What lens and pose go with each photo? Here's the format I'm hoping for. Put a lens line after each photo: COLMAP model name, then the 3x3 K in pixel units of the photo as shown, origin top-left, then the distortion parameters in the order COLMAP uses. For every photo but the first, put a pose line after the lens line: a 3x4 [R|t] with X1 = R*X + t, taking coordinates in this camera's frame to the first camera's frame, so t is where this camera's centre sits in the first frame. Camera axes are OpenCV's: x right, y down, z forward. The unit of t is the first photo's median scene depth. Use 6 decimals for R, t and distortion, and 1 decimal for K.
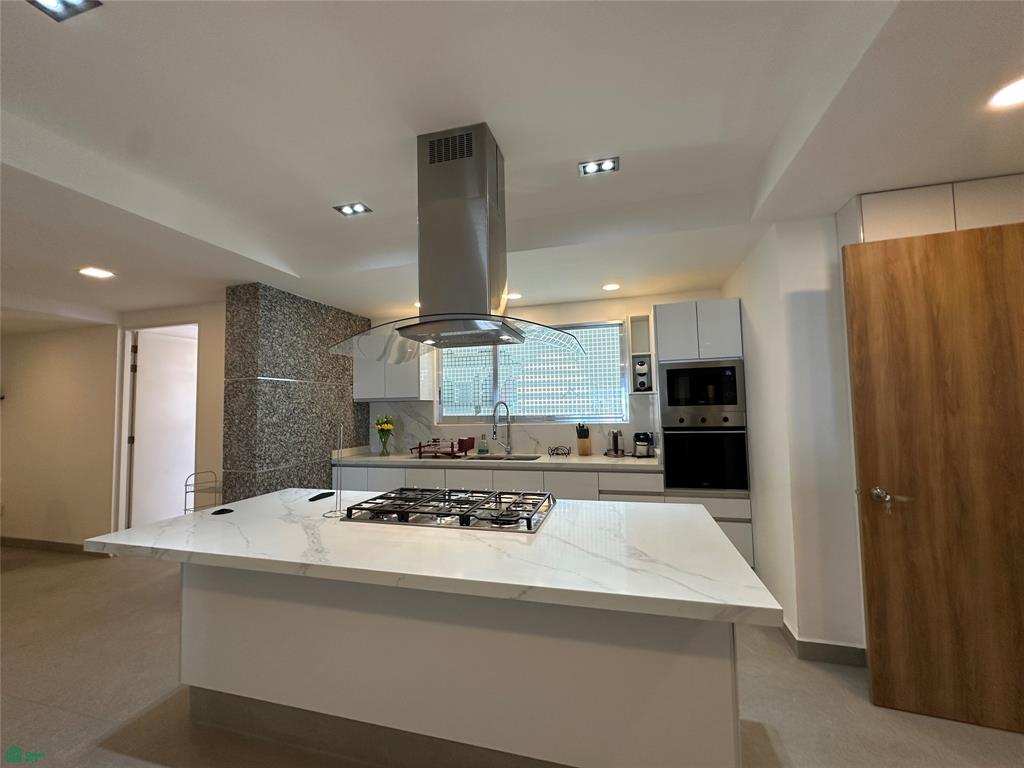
lens RADIAL K [[410.7, 0, 514.5], [0, 410.7, 383.0], [0, 0, 1]] dist [0.000718, 0.000155]
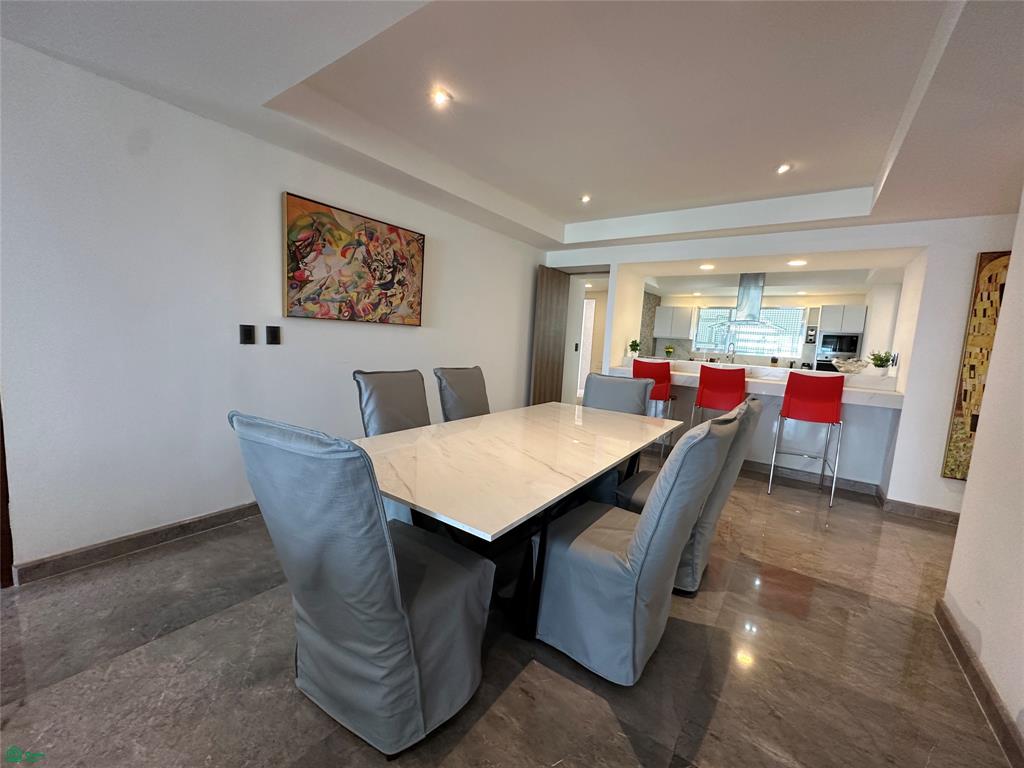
lens RADIAL K [[410.7, 0, 512.1], [0, 410.7, 384.9], [0, 0, 1]] dist [0.000718, 0.000155]
pose [[0.940762, 0.104185, -0.322665, -0.439146], [-0.047395, 0.982686, 0.179113, -0.076997], [0.335739, -0.153210, 0.929411, -1.555416]]
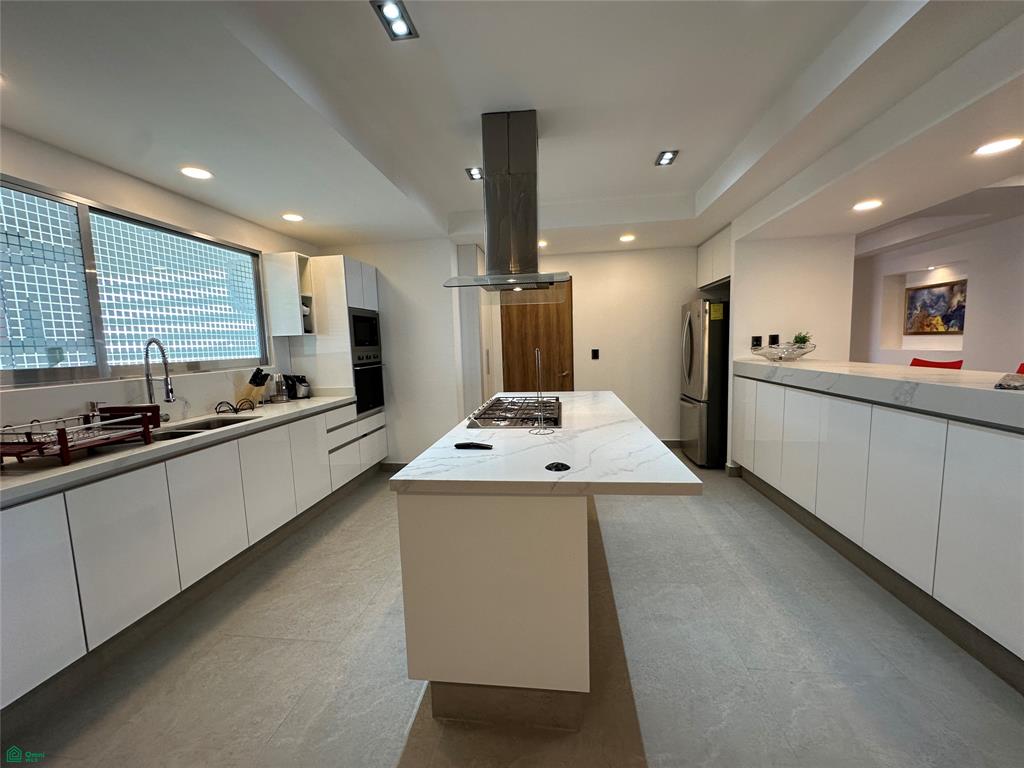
lens RADIAL K [[410.7, 0, 511.3], [0, 410.7, 386.4], [0, 0, 1]] dist [0.000718, 0.000155]
pose [[-0.119252, -0.080451, 0.989599, -0.758398], [-0.019918, 0.996705, 0.078629, 0.062359], [-0.992664, -0.010334, -0.120462, 0.620230]]
